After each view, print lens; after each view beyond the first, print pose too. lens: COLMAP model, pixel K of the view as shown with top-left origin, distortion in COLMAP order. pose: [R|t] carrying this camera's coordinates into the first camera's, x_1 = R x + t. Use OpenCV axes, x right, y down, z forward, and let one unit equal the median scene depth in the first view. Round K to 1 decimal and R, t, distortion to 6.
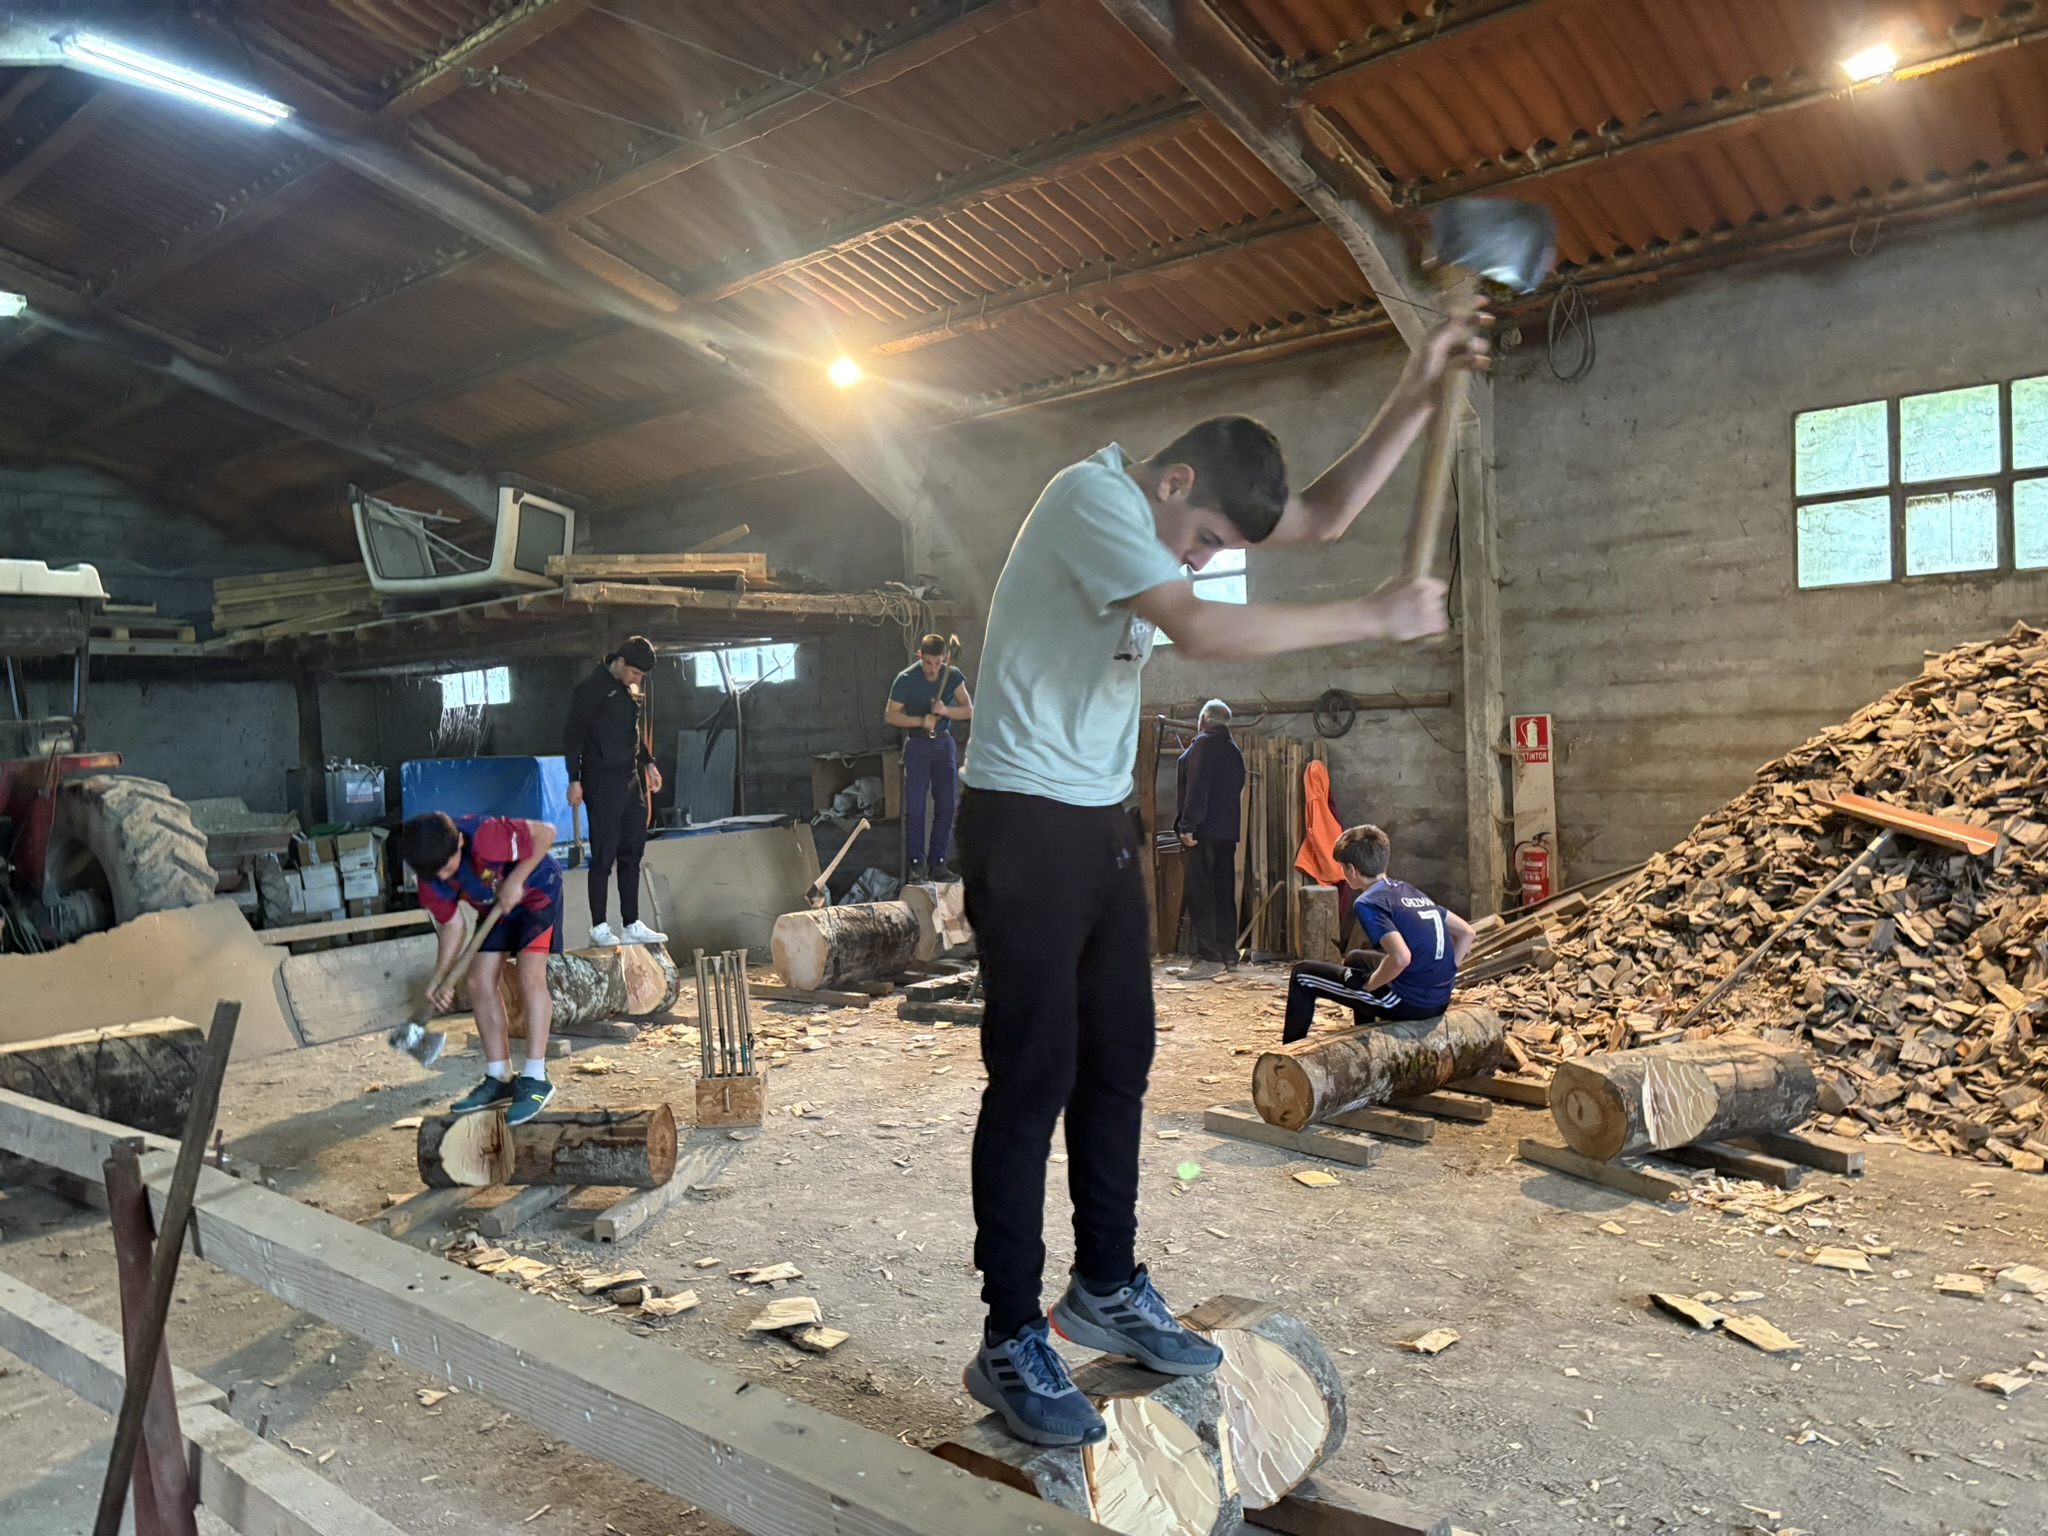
lens RADIAL K [[1542.9, 0, 1020.9], [0, 1542.9, 773.6], [0, 0, 1]] dist [0.055403, -0.055980]
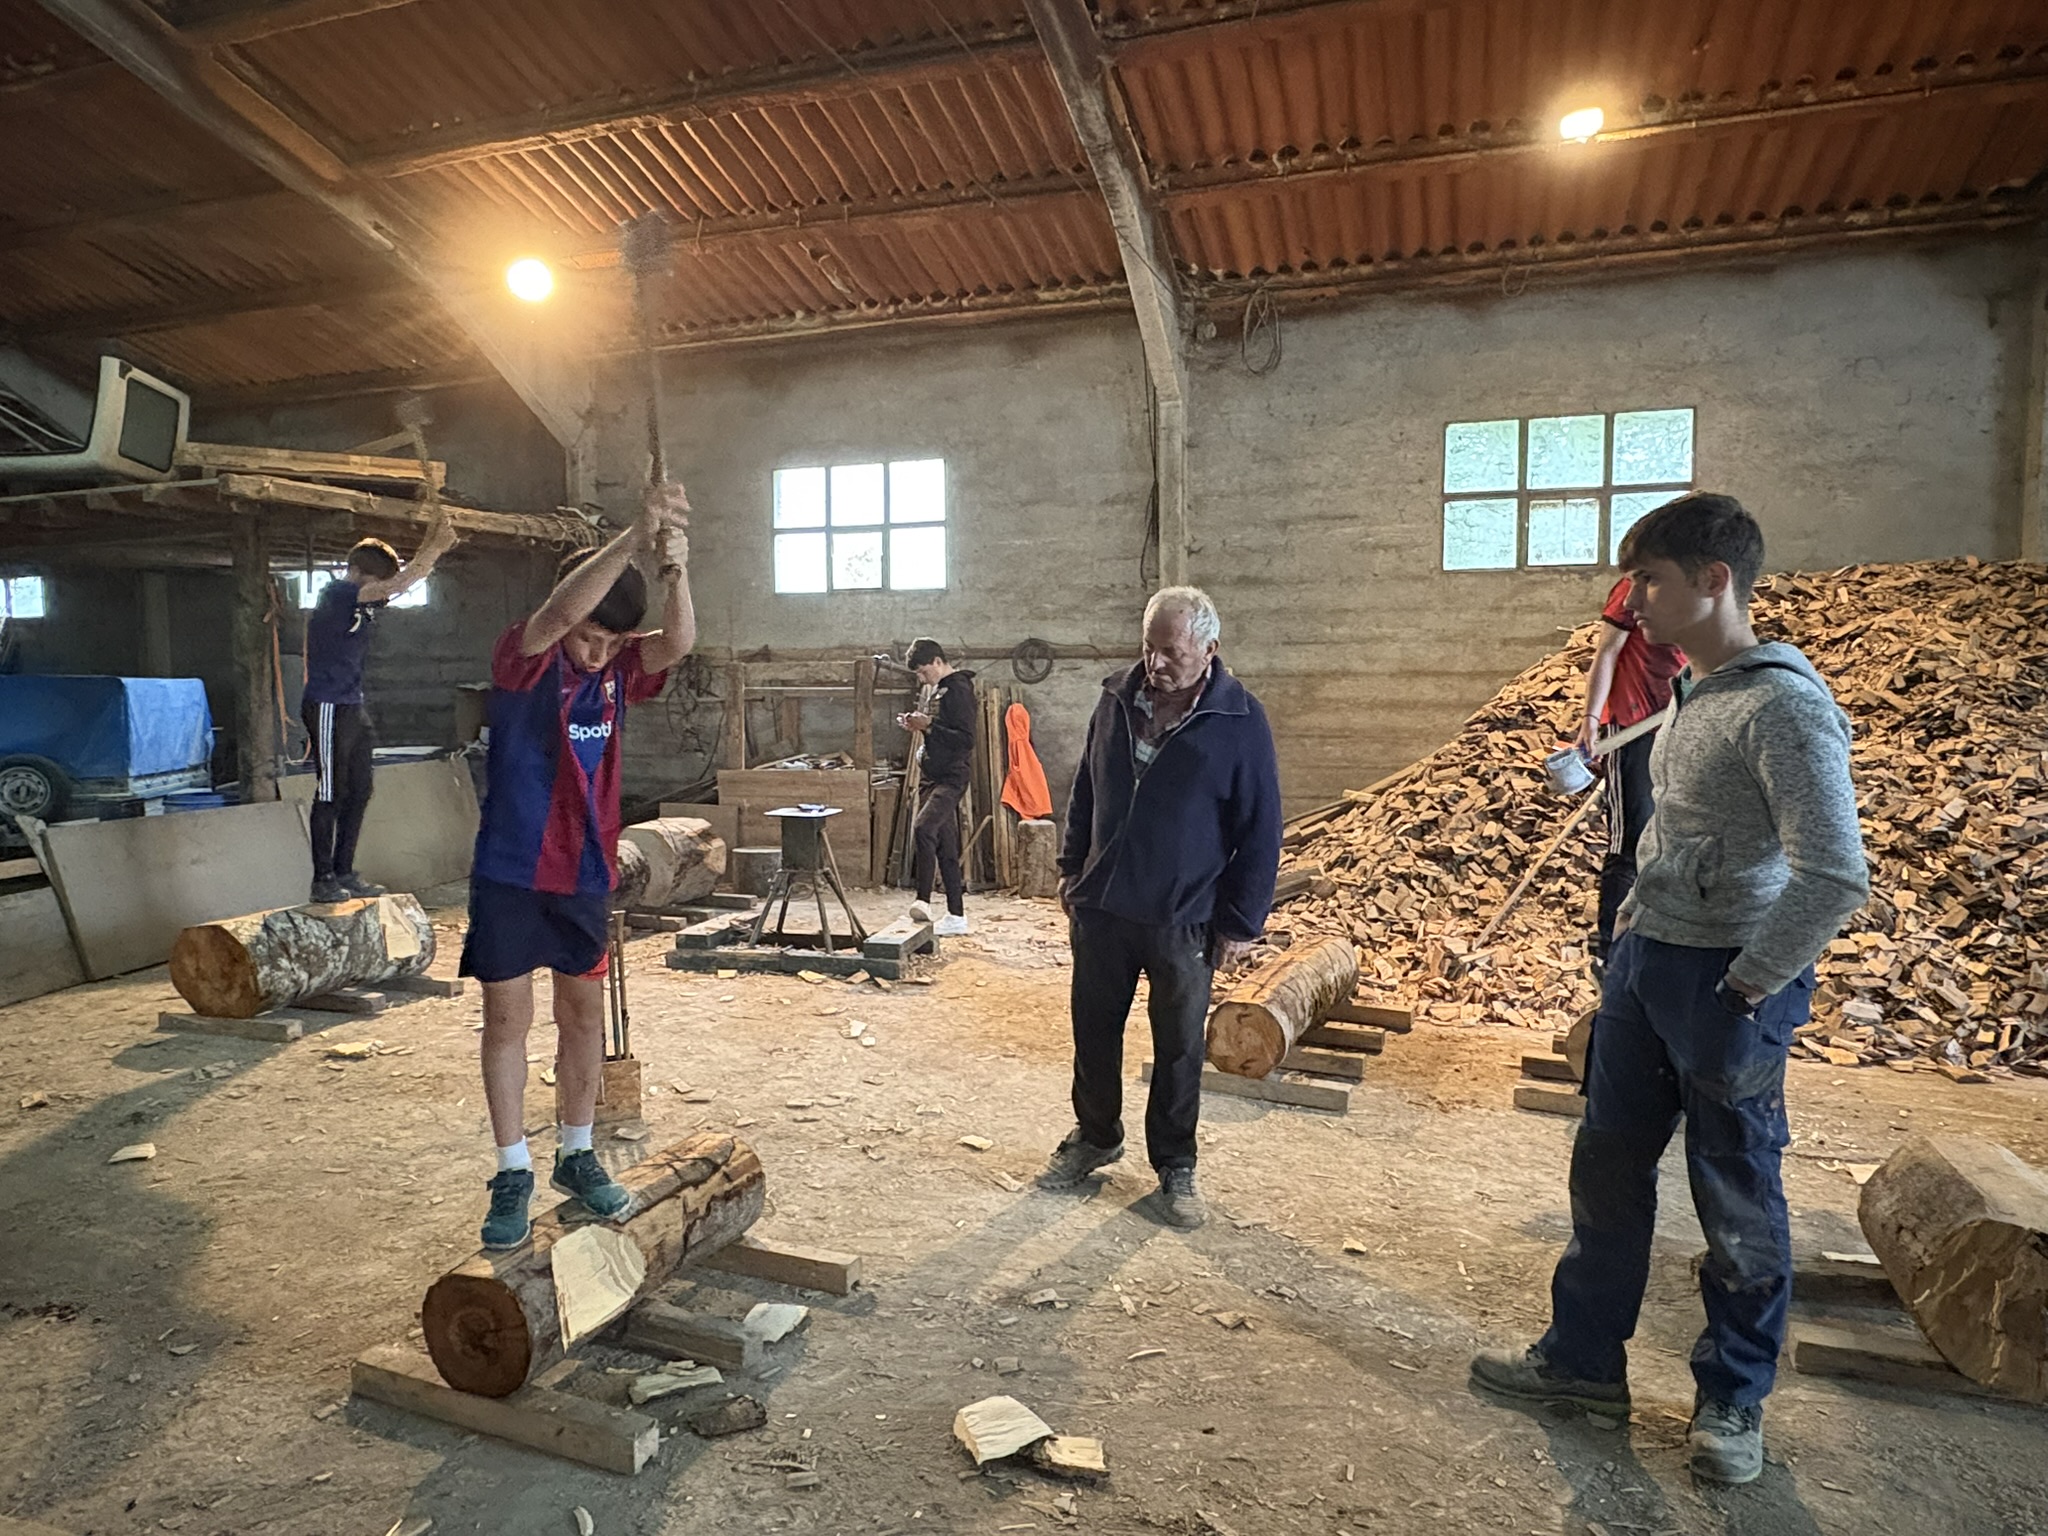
lens RADIAL K [[1276.1, 0, 1013.5], [0, 1276.1, 765.3], [0, 0, 1]] dist [-0.004327, 0.004572]
pose [[0.925589, 0.007833, 0.378449, -0.170914], [-0.021975, 0.999212, 0.033065, 0.005968], [-0.377892, -0.038921, 0.925031, 0.202513]]
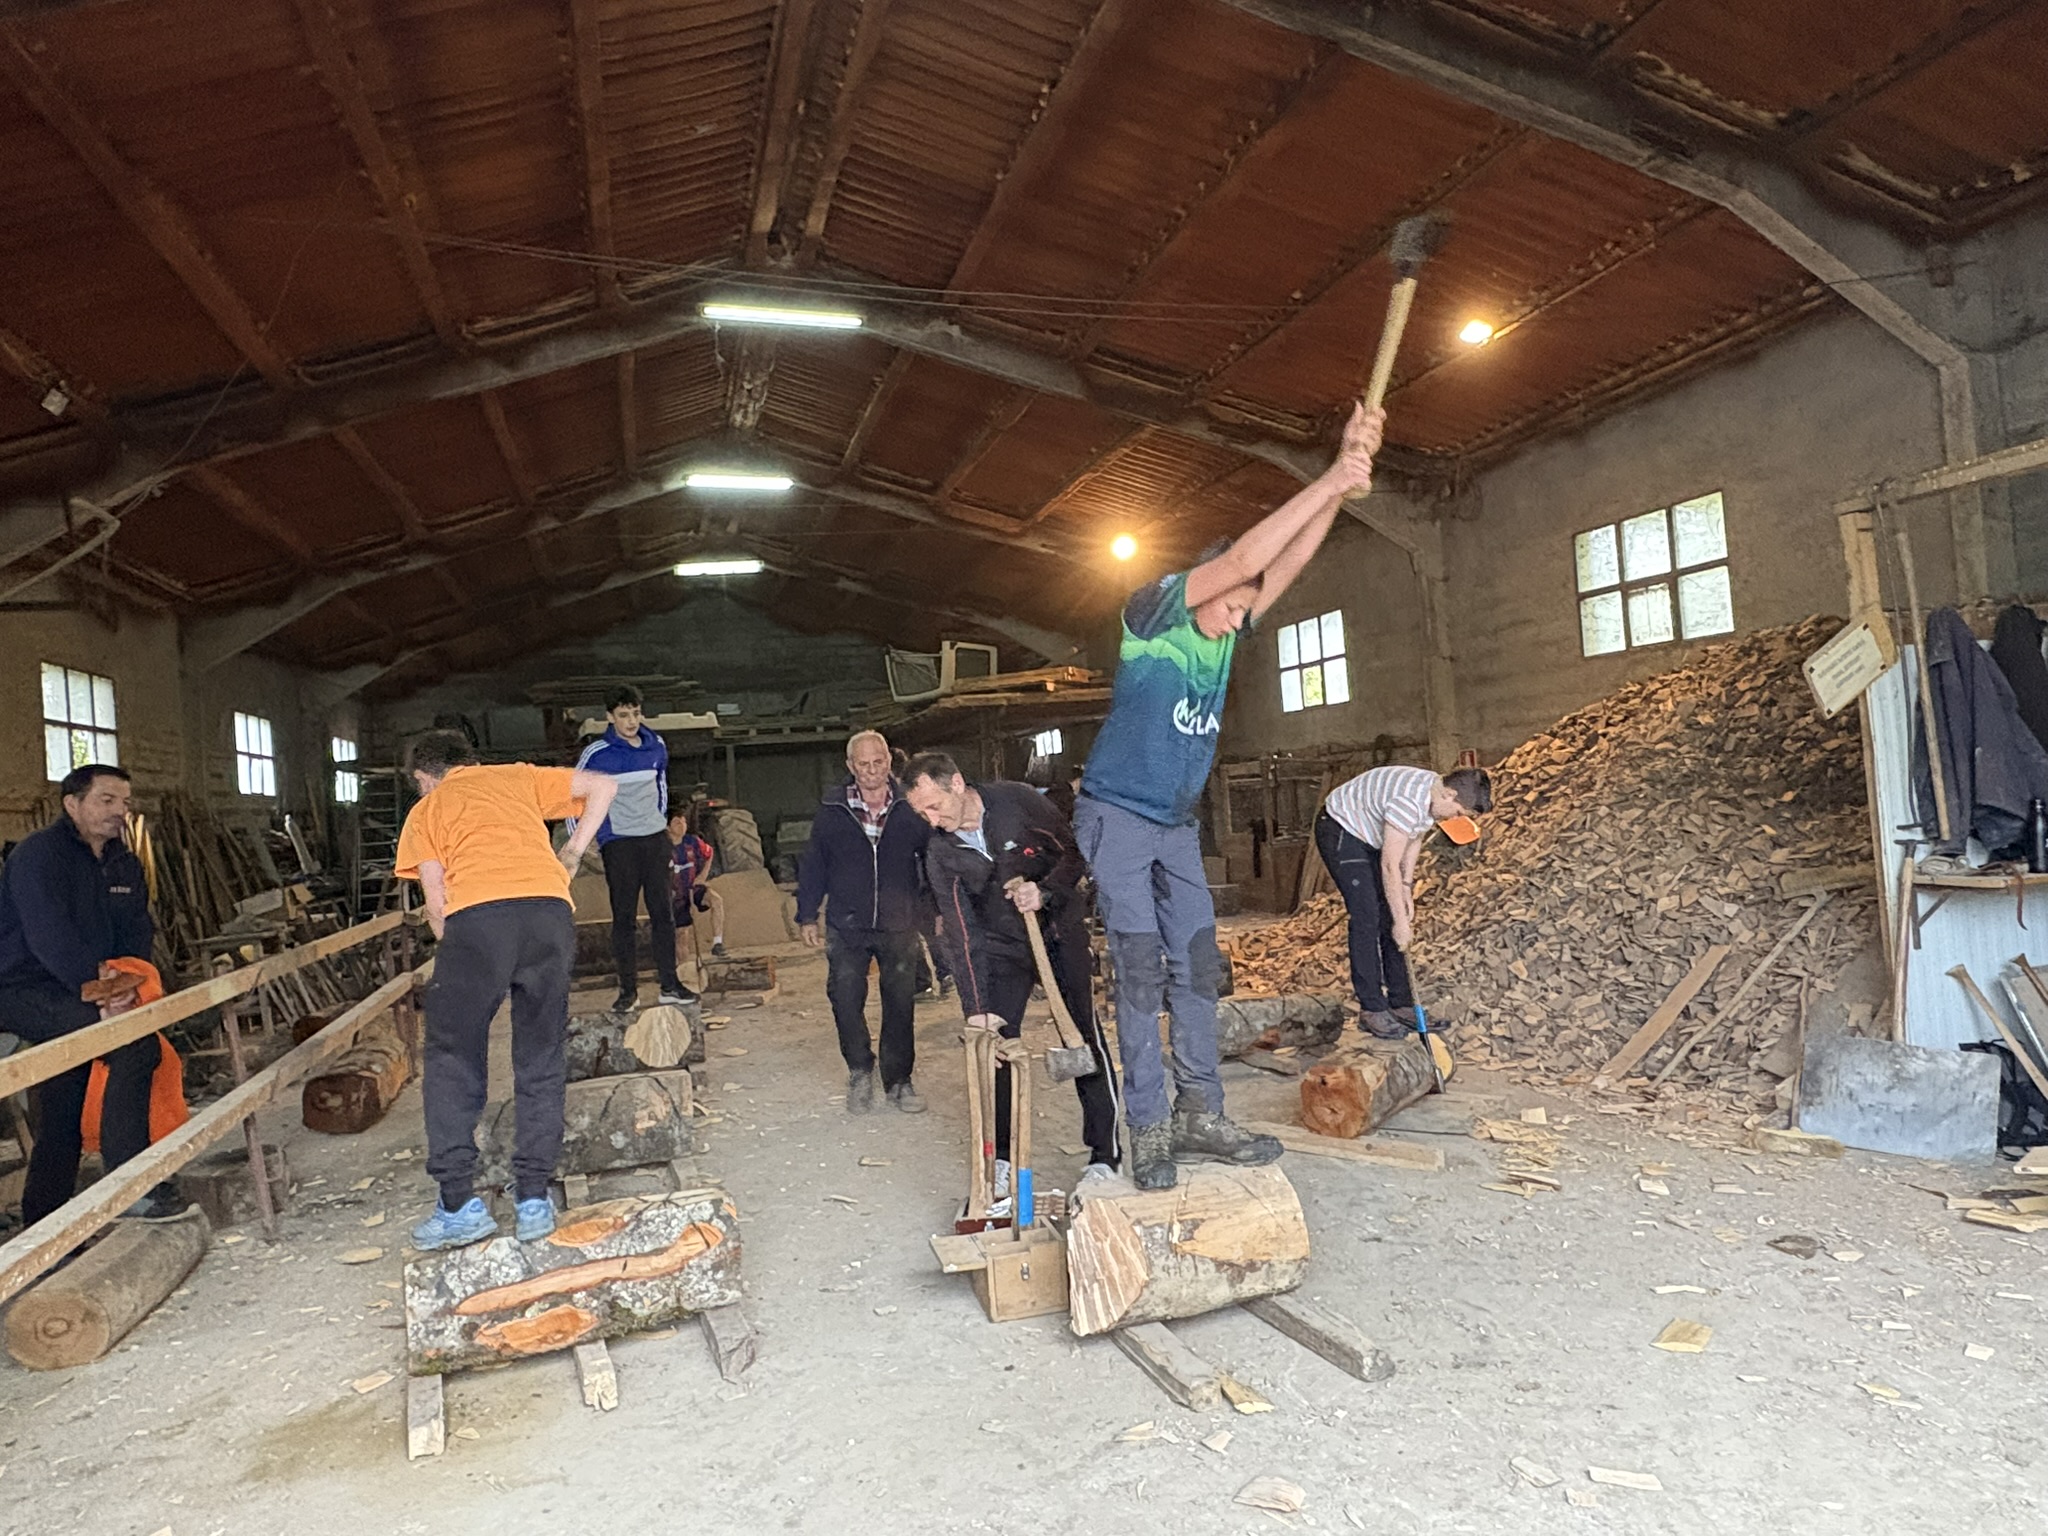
lens RADIAL K [[1308.7, 0, 1018.4], [0, 1308.7, 756.3], [0, 0, 1]] dist [0.001439, 0.003373]
pose [[0.840643, -0.038746, -0.540201, 0.677635], [0.027160, 0.999199, -0.029403, -0.007565], [0.540907, 0.010046, 0.841022, -0.265661]]
